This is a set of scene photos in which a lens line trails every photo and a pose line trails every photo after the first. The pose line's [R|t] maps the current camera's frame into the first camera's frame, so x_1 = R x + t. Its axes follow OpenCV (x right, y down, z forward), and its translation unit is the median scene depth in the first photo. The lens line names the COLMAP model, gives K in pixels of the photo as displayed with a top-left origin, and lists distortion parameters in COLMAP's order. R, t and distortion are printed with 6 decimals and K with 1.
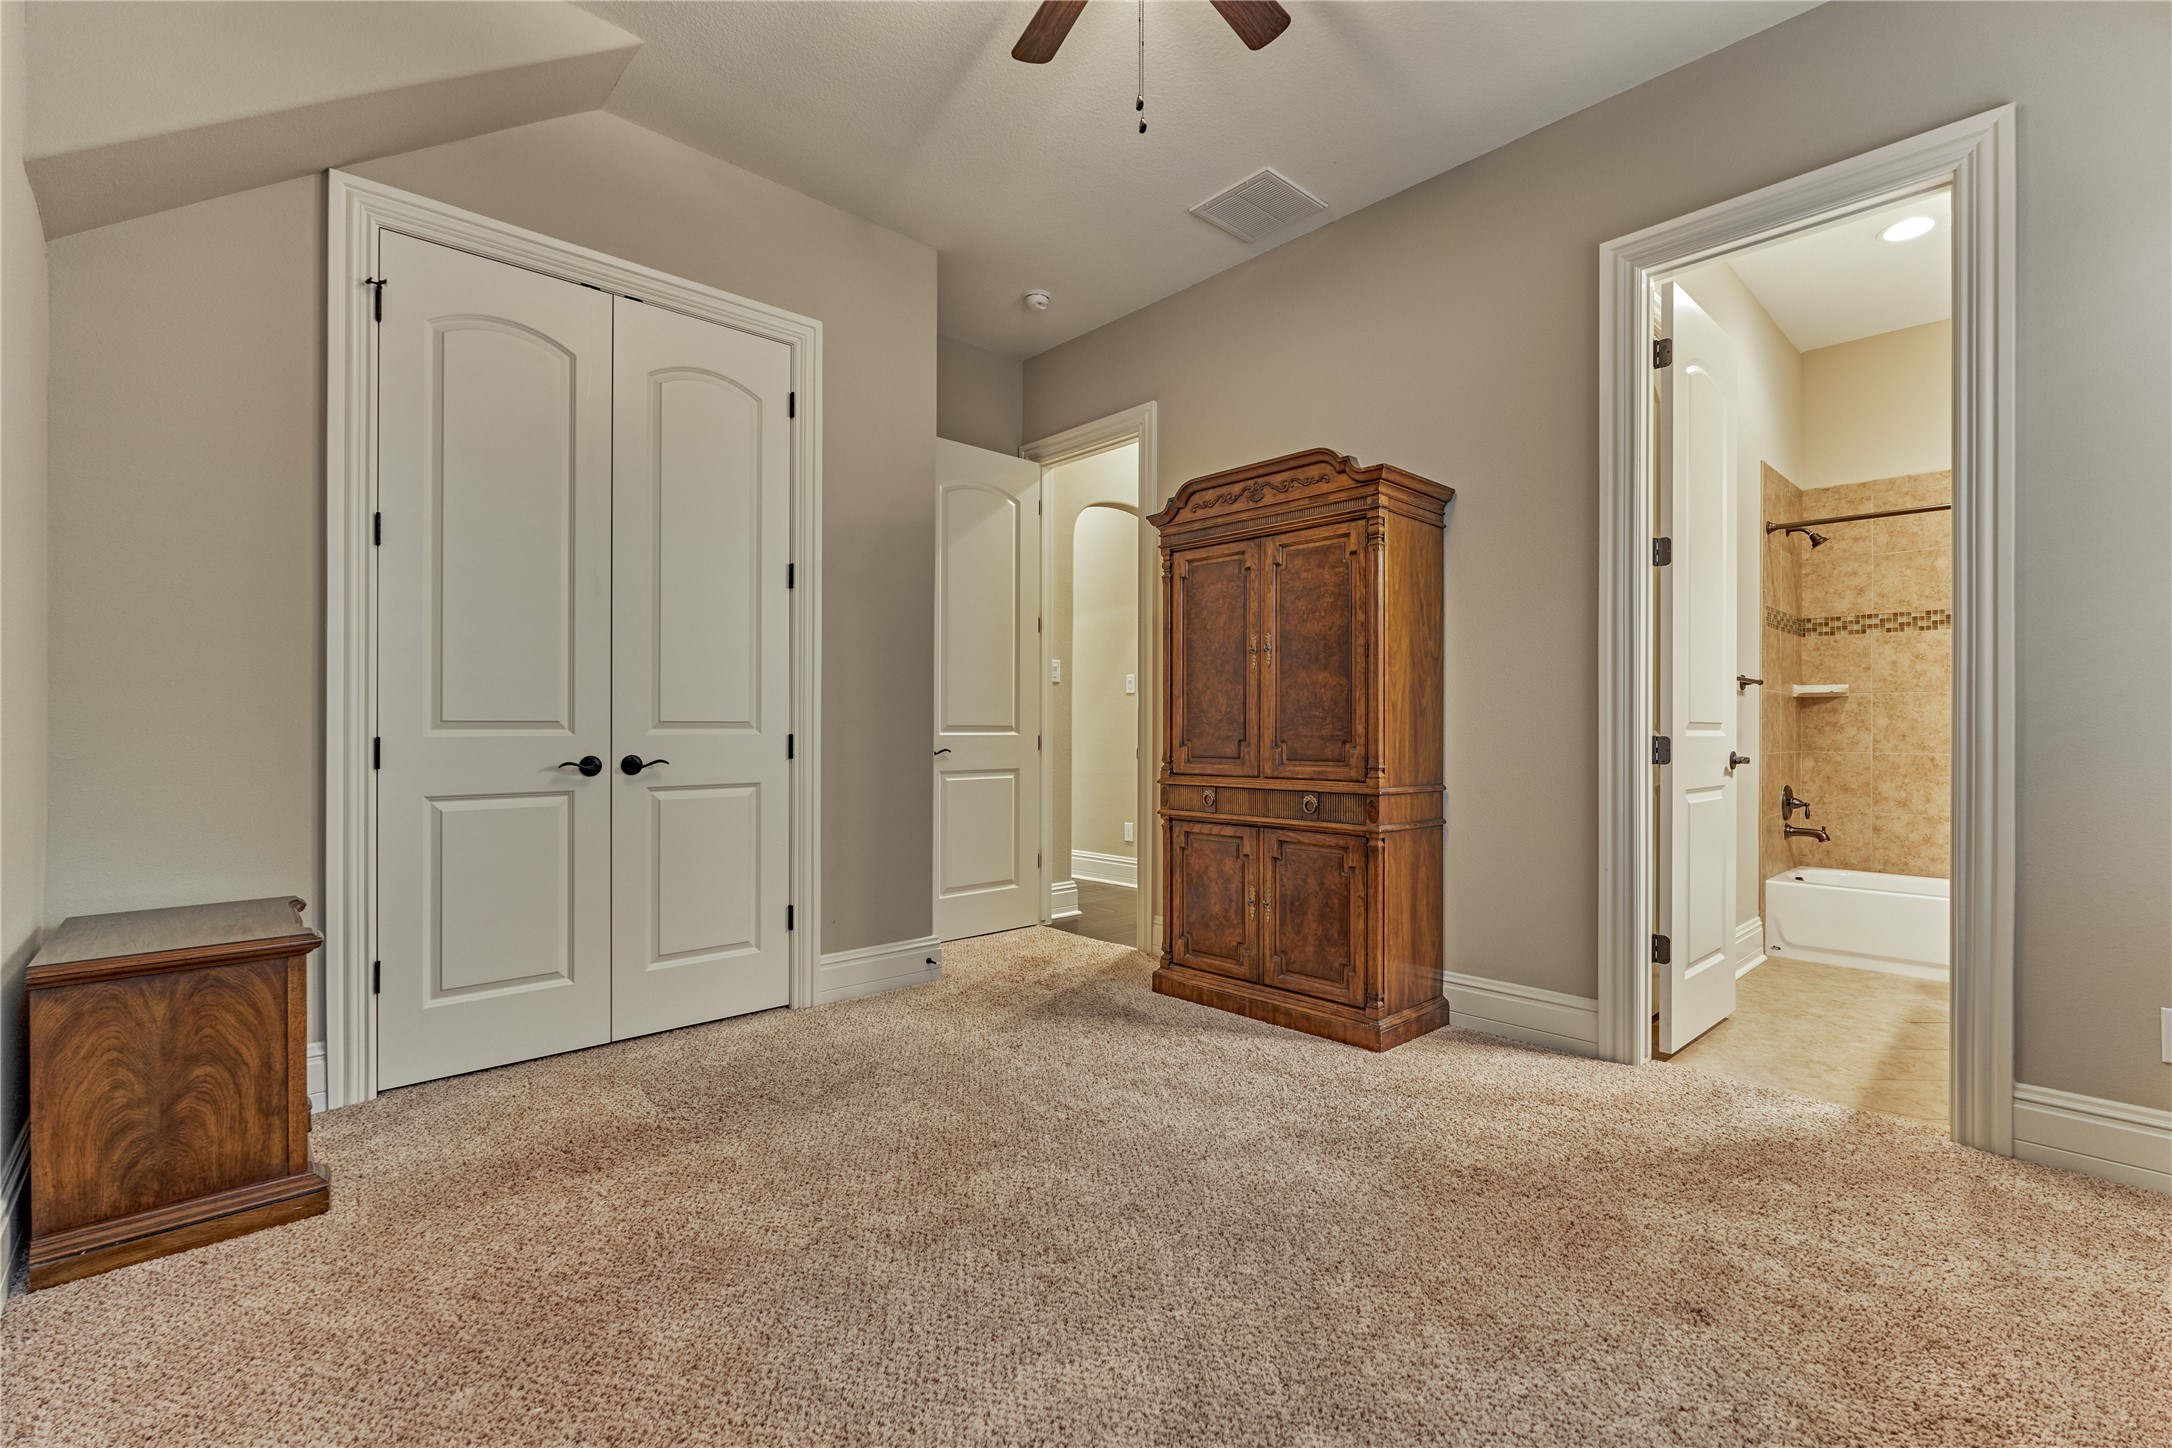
lens RADIAL K [[952.2, 0, 1090.0], [0, 952.2, 725.0], [0, 0, 1]] dist [-0.001904, -0.000338]
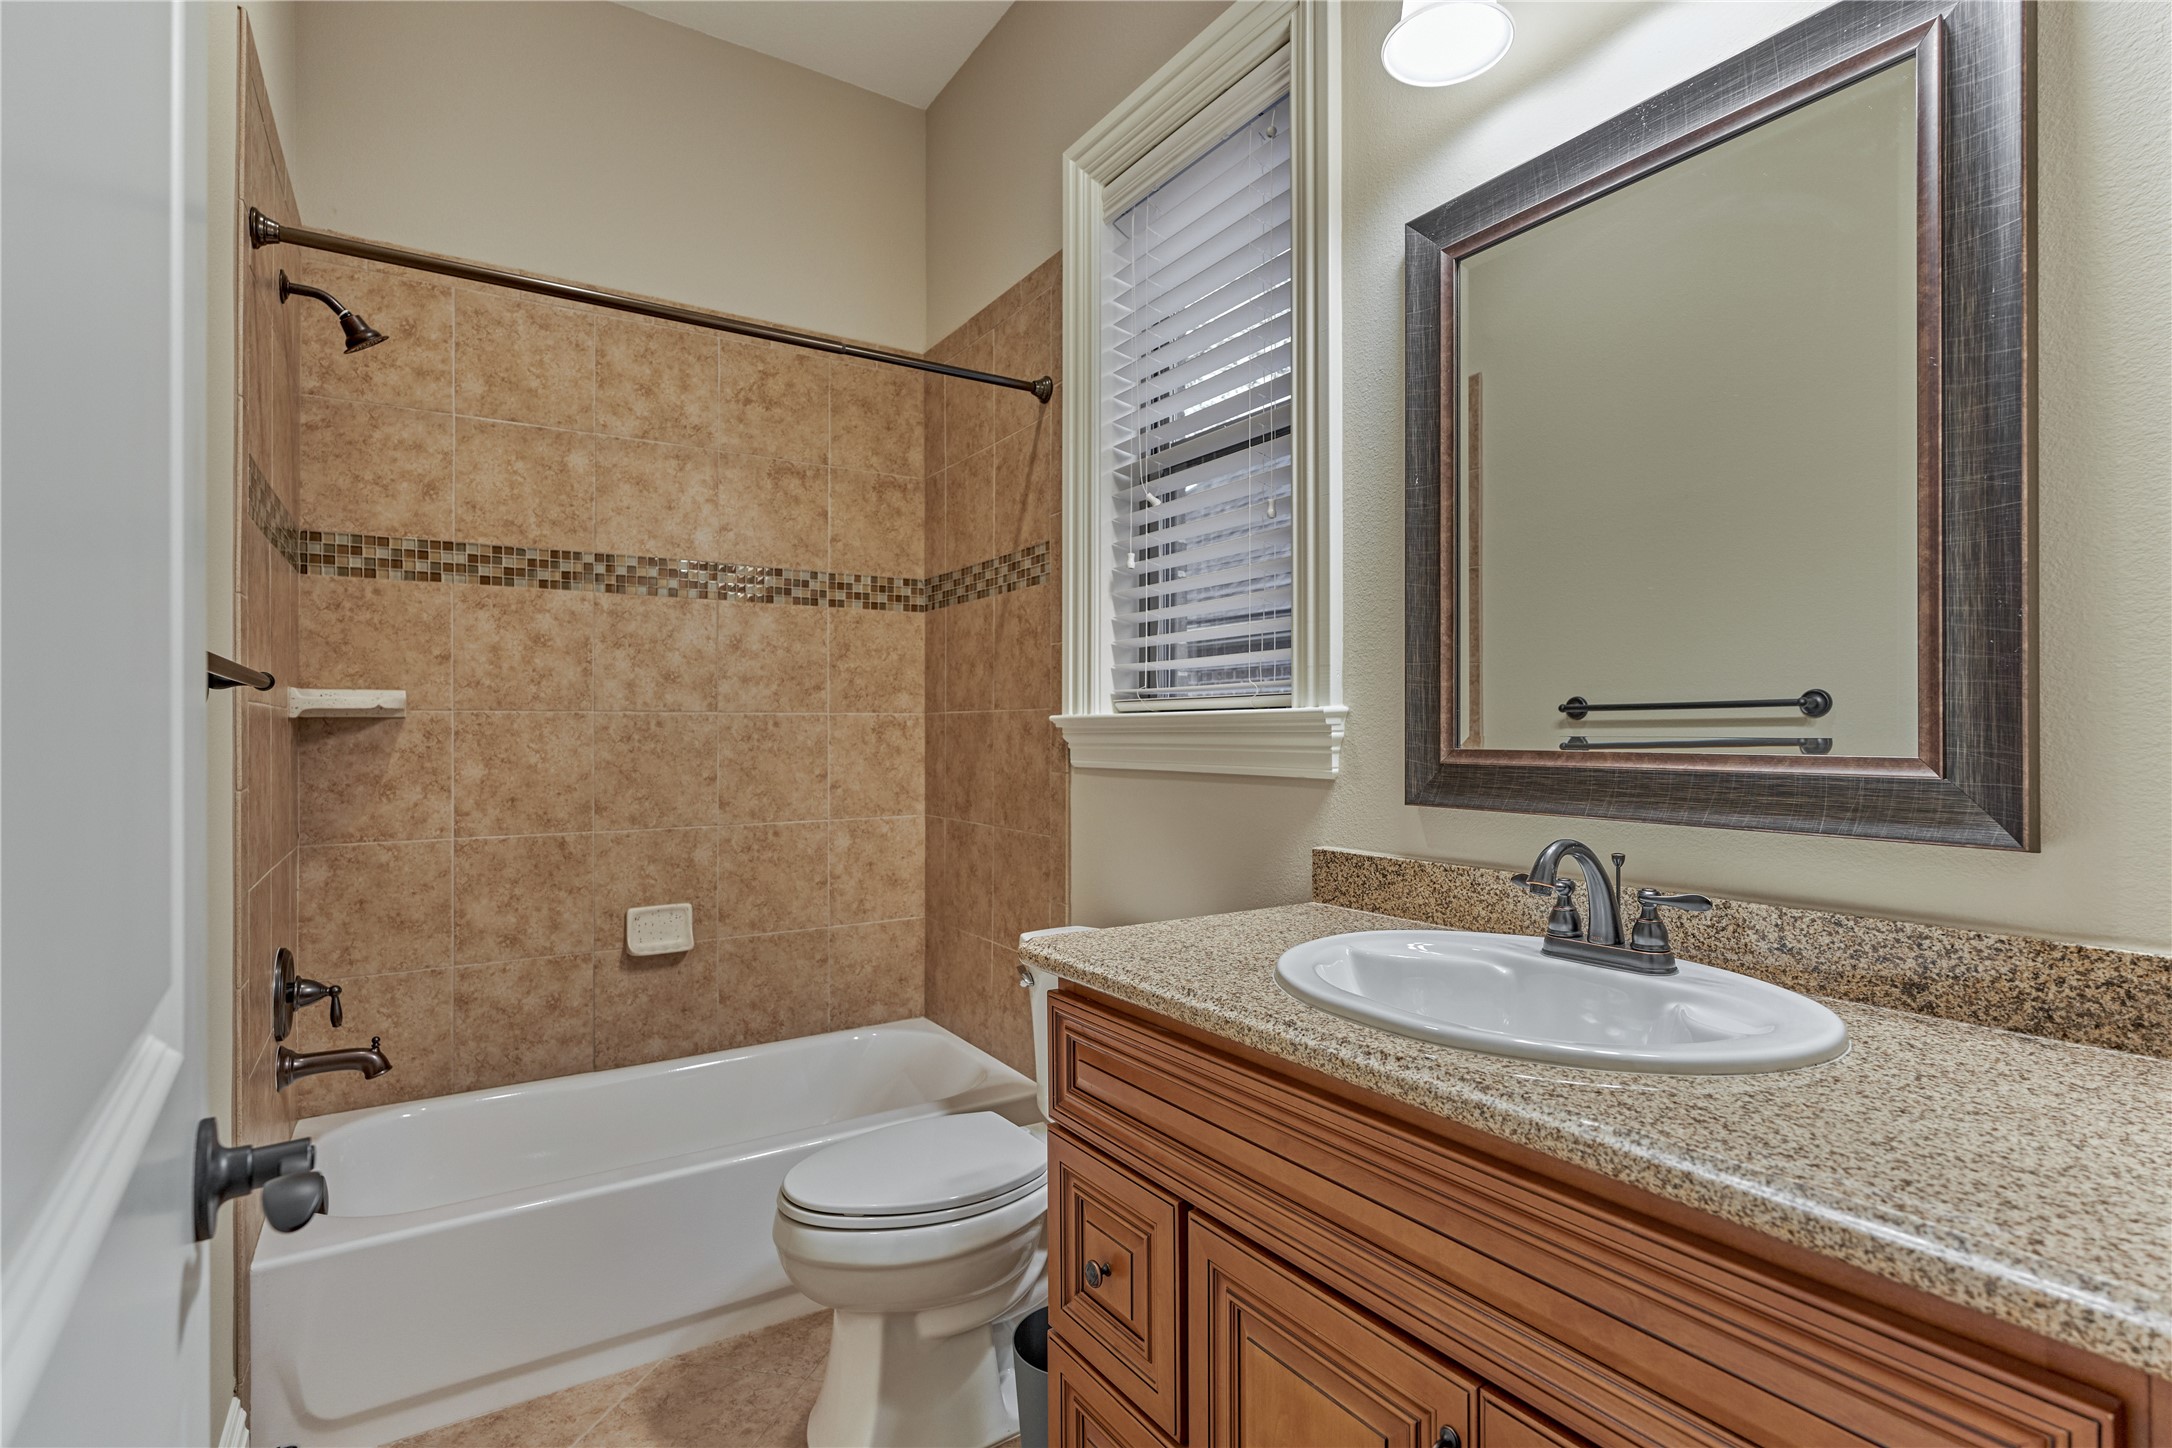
lens RADIAL K [[1040.7, 0, 1089.7], [0, 1040.7, 723.1], [0, 0, 1]] dist [0.000050, -0.000006]
pose [[0.179163, -0.000869, 0.983819, 0.376672], [0.002484, 0.999997, 0.000431, -0.027156], [-0.983816, 0.002367, 0.179165, 0.602341]]
